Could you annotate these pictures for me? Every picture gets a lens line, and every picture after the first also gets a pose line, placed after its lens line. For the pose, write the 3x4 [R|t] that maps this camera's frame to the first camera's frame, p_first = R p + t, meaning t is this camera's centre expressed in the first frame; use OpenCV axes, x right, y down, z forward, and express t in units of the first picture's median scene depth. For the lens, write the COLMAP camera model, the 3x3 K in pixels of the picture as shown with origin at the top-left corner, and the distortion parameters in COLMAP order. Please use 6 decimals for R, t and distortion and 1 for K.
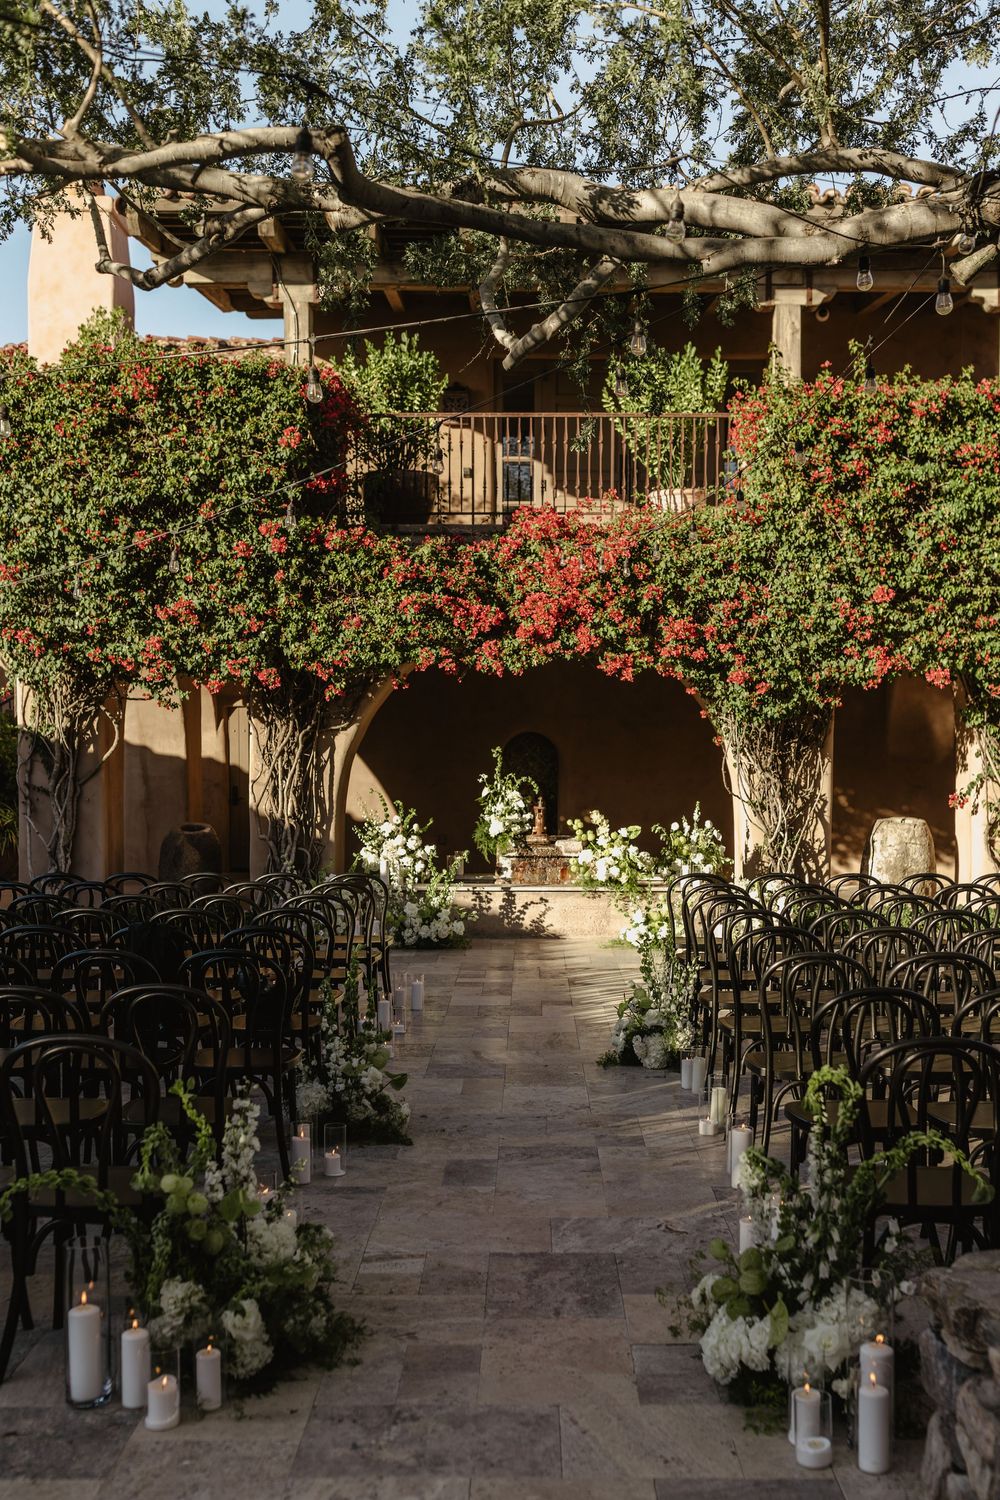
lens RADIAL K [[1568.0, 0, 502.5], [0, 1568.0, 821.6], [0, 0, 1]] dist [0.011092, 0.012015]
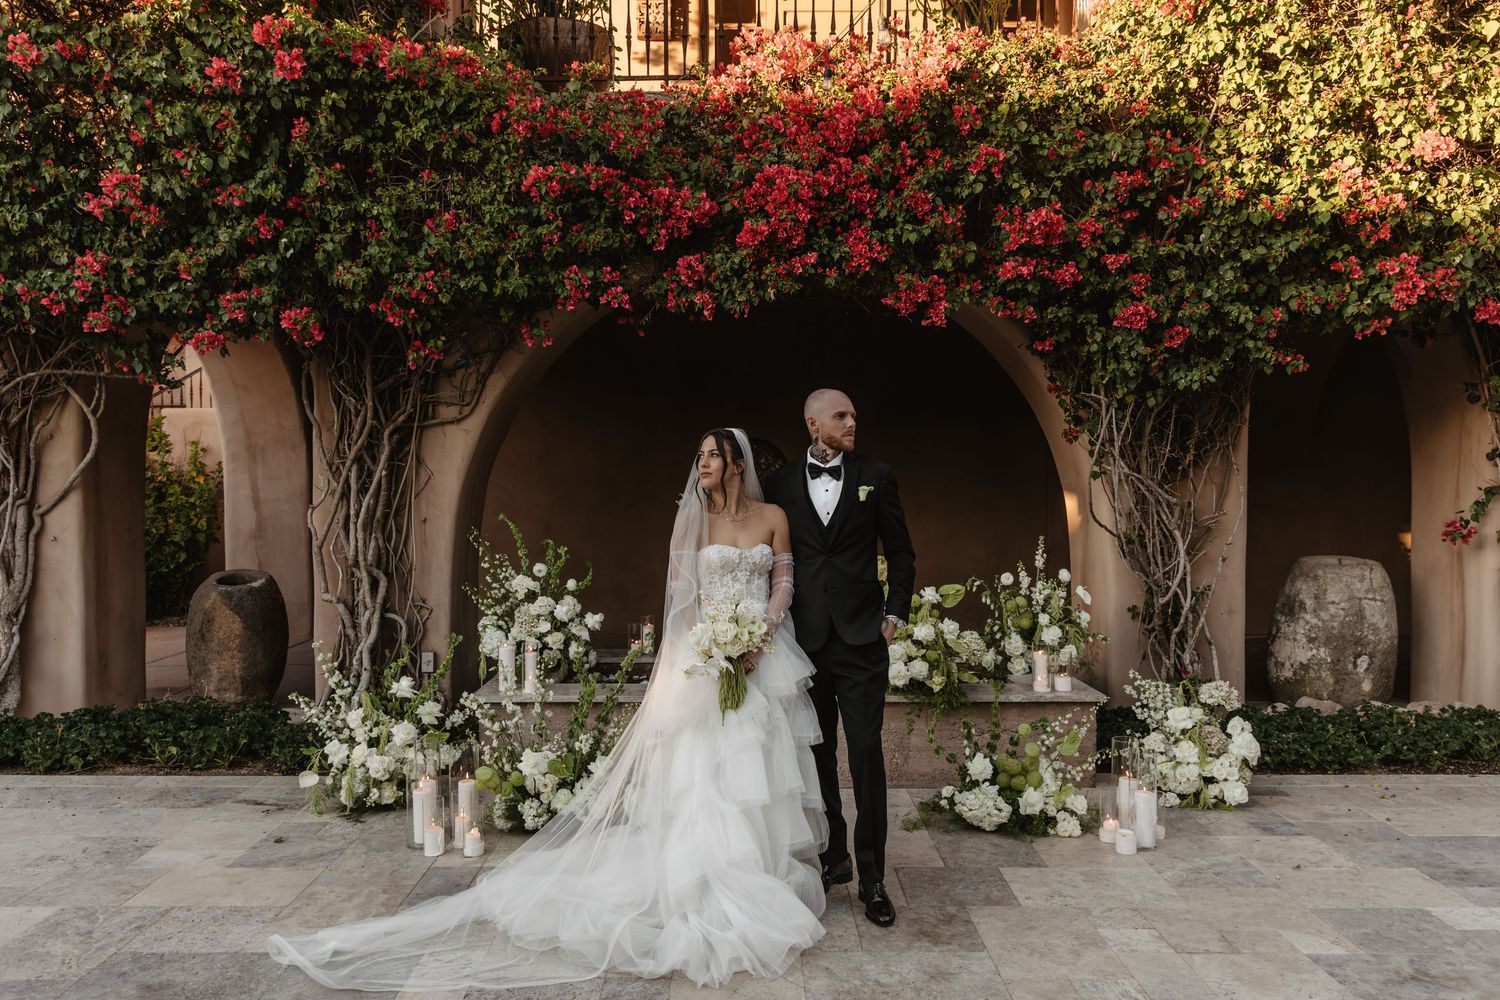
lens RADIAL K [[1171.0, 0, 722.9], [0, 1171.0, 506.7], [0, 0, 1]] dist [0.018460, 0.003323]
pose [[0.999978, -0.006633, -0.000810, 0.003343], [0.006616, 0.999794, -0.019190, -0.017514], [0.000937, 0.019184, 0.999816, 0.591893]]
